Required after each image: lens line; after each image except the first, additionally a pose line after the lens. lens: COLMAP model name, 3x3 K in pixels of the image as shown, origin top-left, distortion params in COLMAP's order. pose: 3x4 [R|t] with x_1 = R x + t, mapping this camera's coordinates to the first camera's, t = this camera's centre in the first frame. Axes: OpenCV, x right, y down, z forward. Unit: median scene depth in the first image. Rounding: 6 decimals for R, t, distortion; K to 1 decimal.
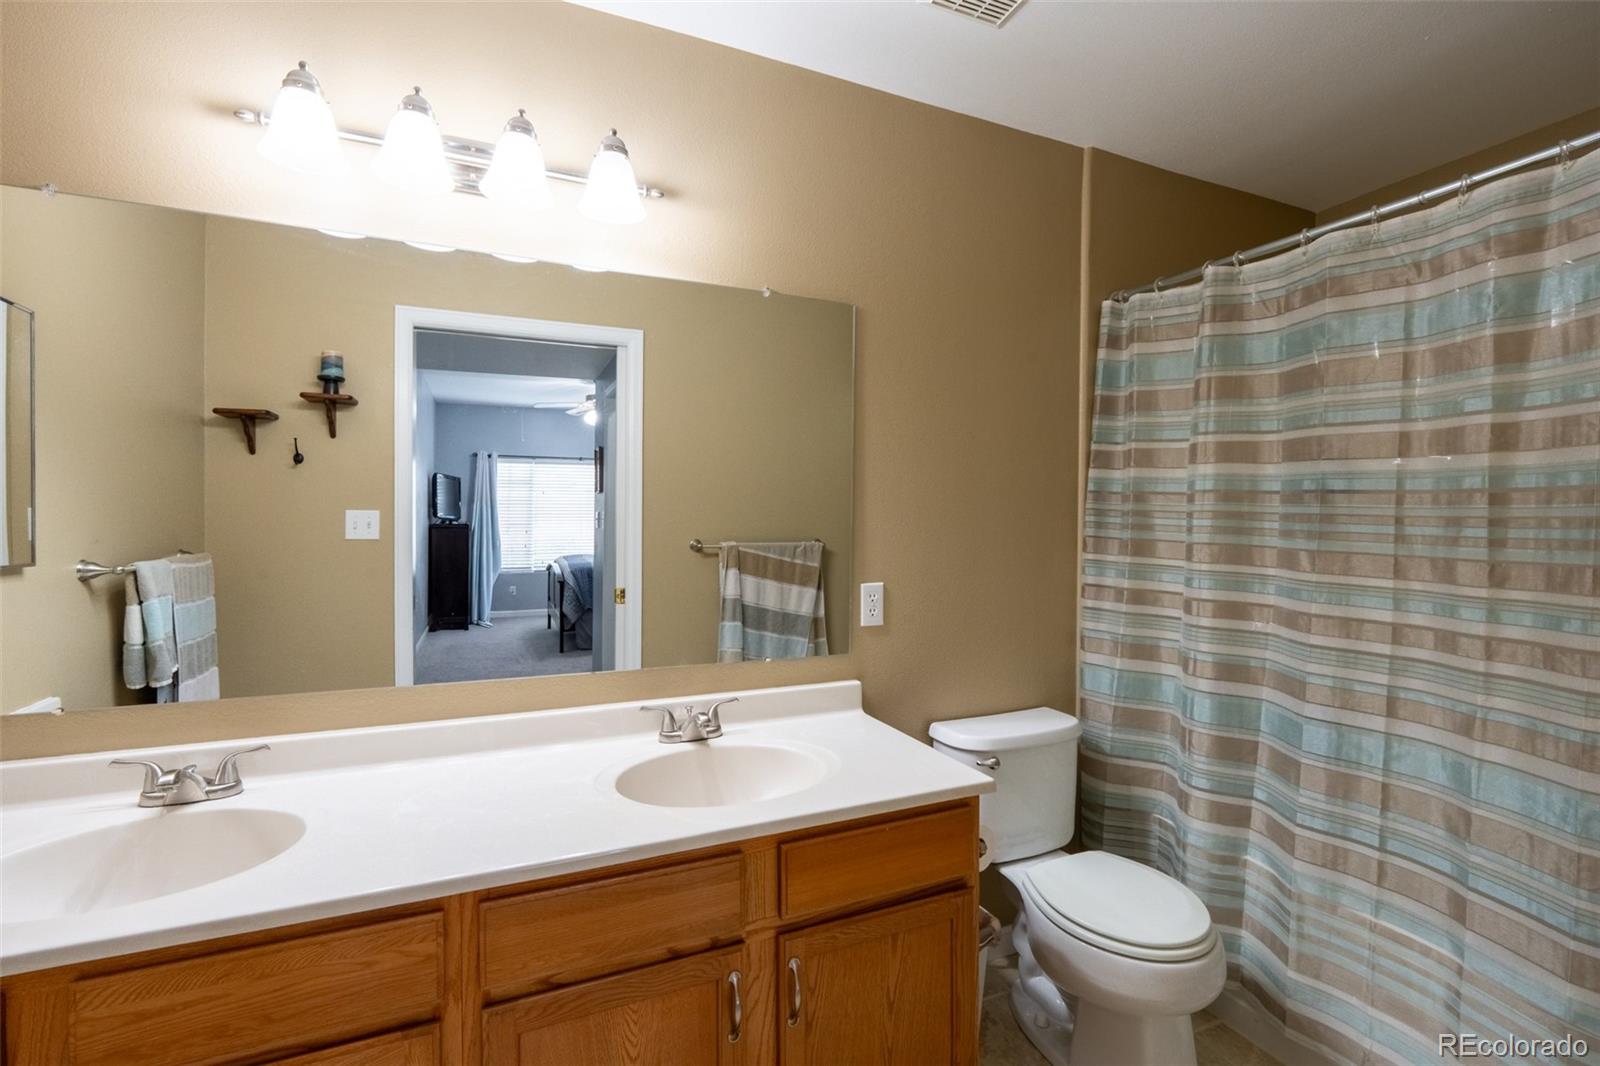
lens RADIAL K [[704.7, 0, 798.9], [0, 704.7, 534.2], [0, 0, 1]] dist [-0.009482, -0.000526]
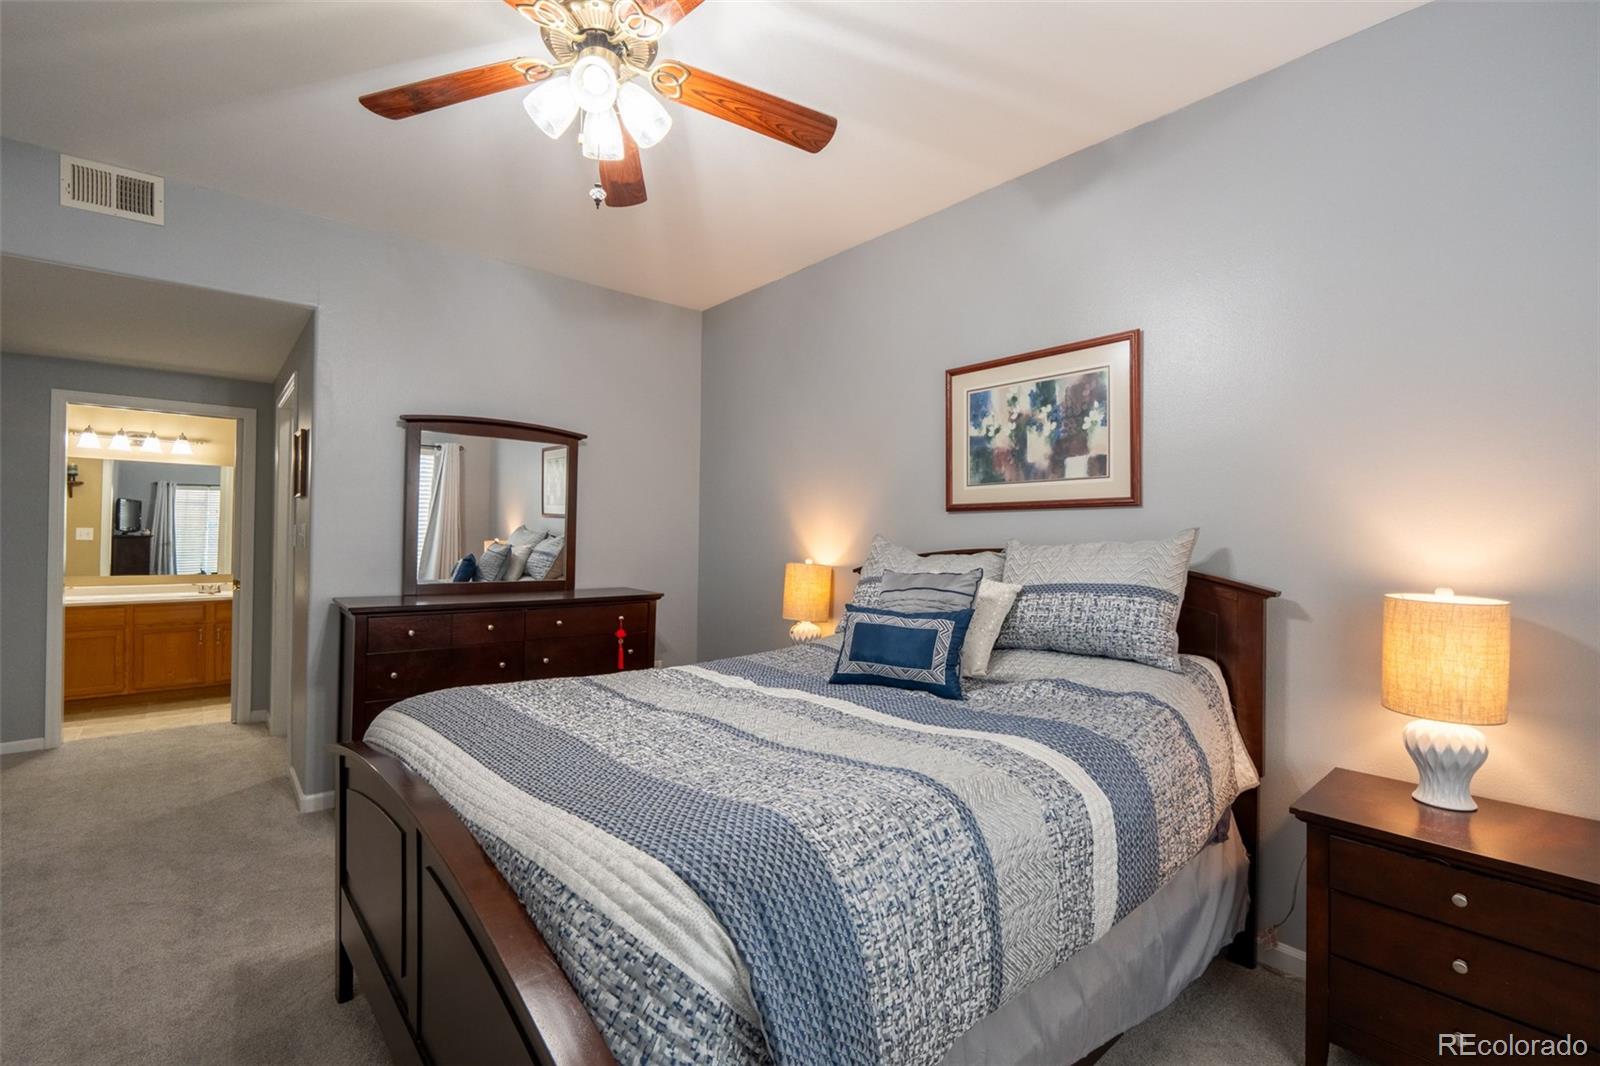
lens RADIAL K [[751.5, 0, 798.6], [0, 751.5, 525.9], [0, 0, 1]] dist [-0.004664, -0.000439]
pose [[0.965458, 0.013306, 0.260219, 0.422148], [-0.004133, 0.999352, -0.035766, 0.016050], [-0.260526, 0.033455, 0.964887, -0.829584]]
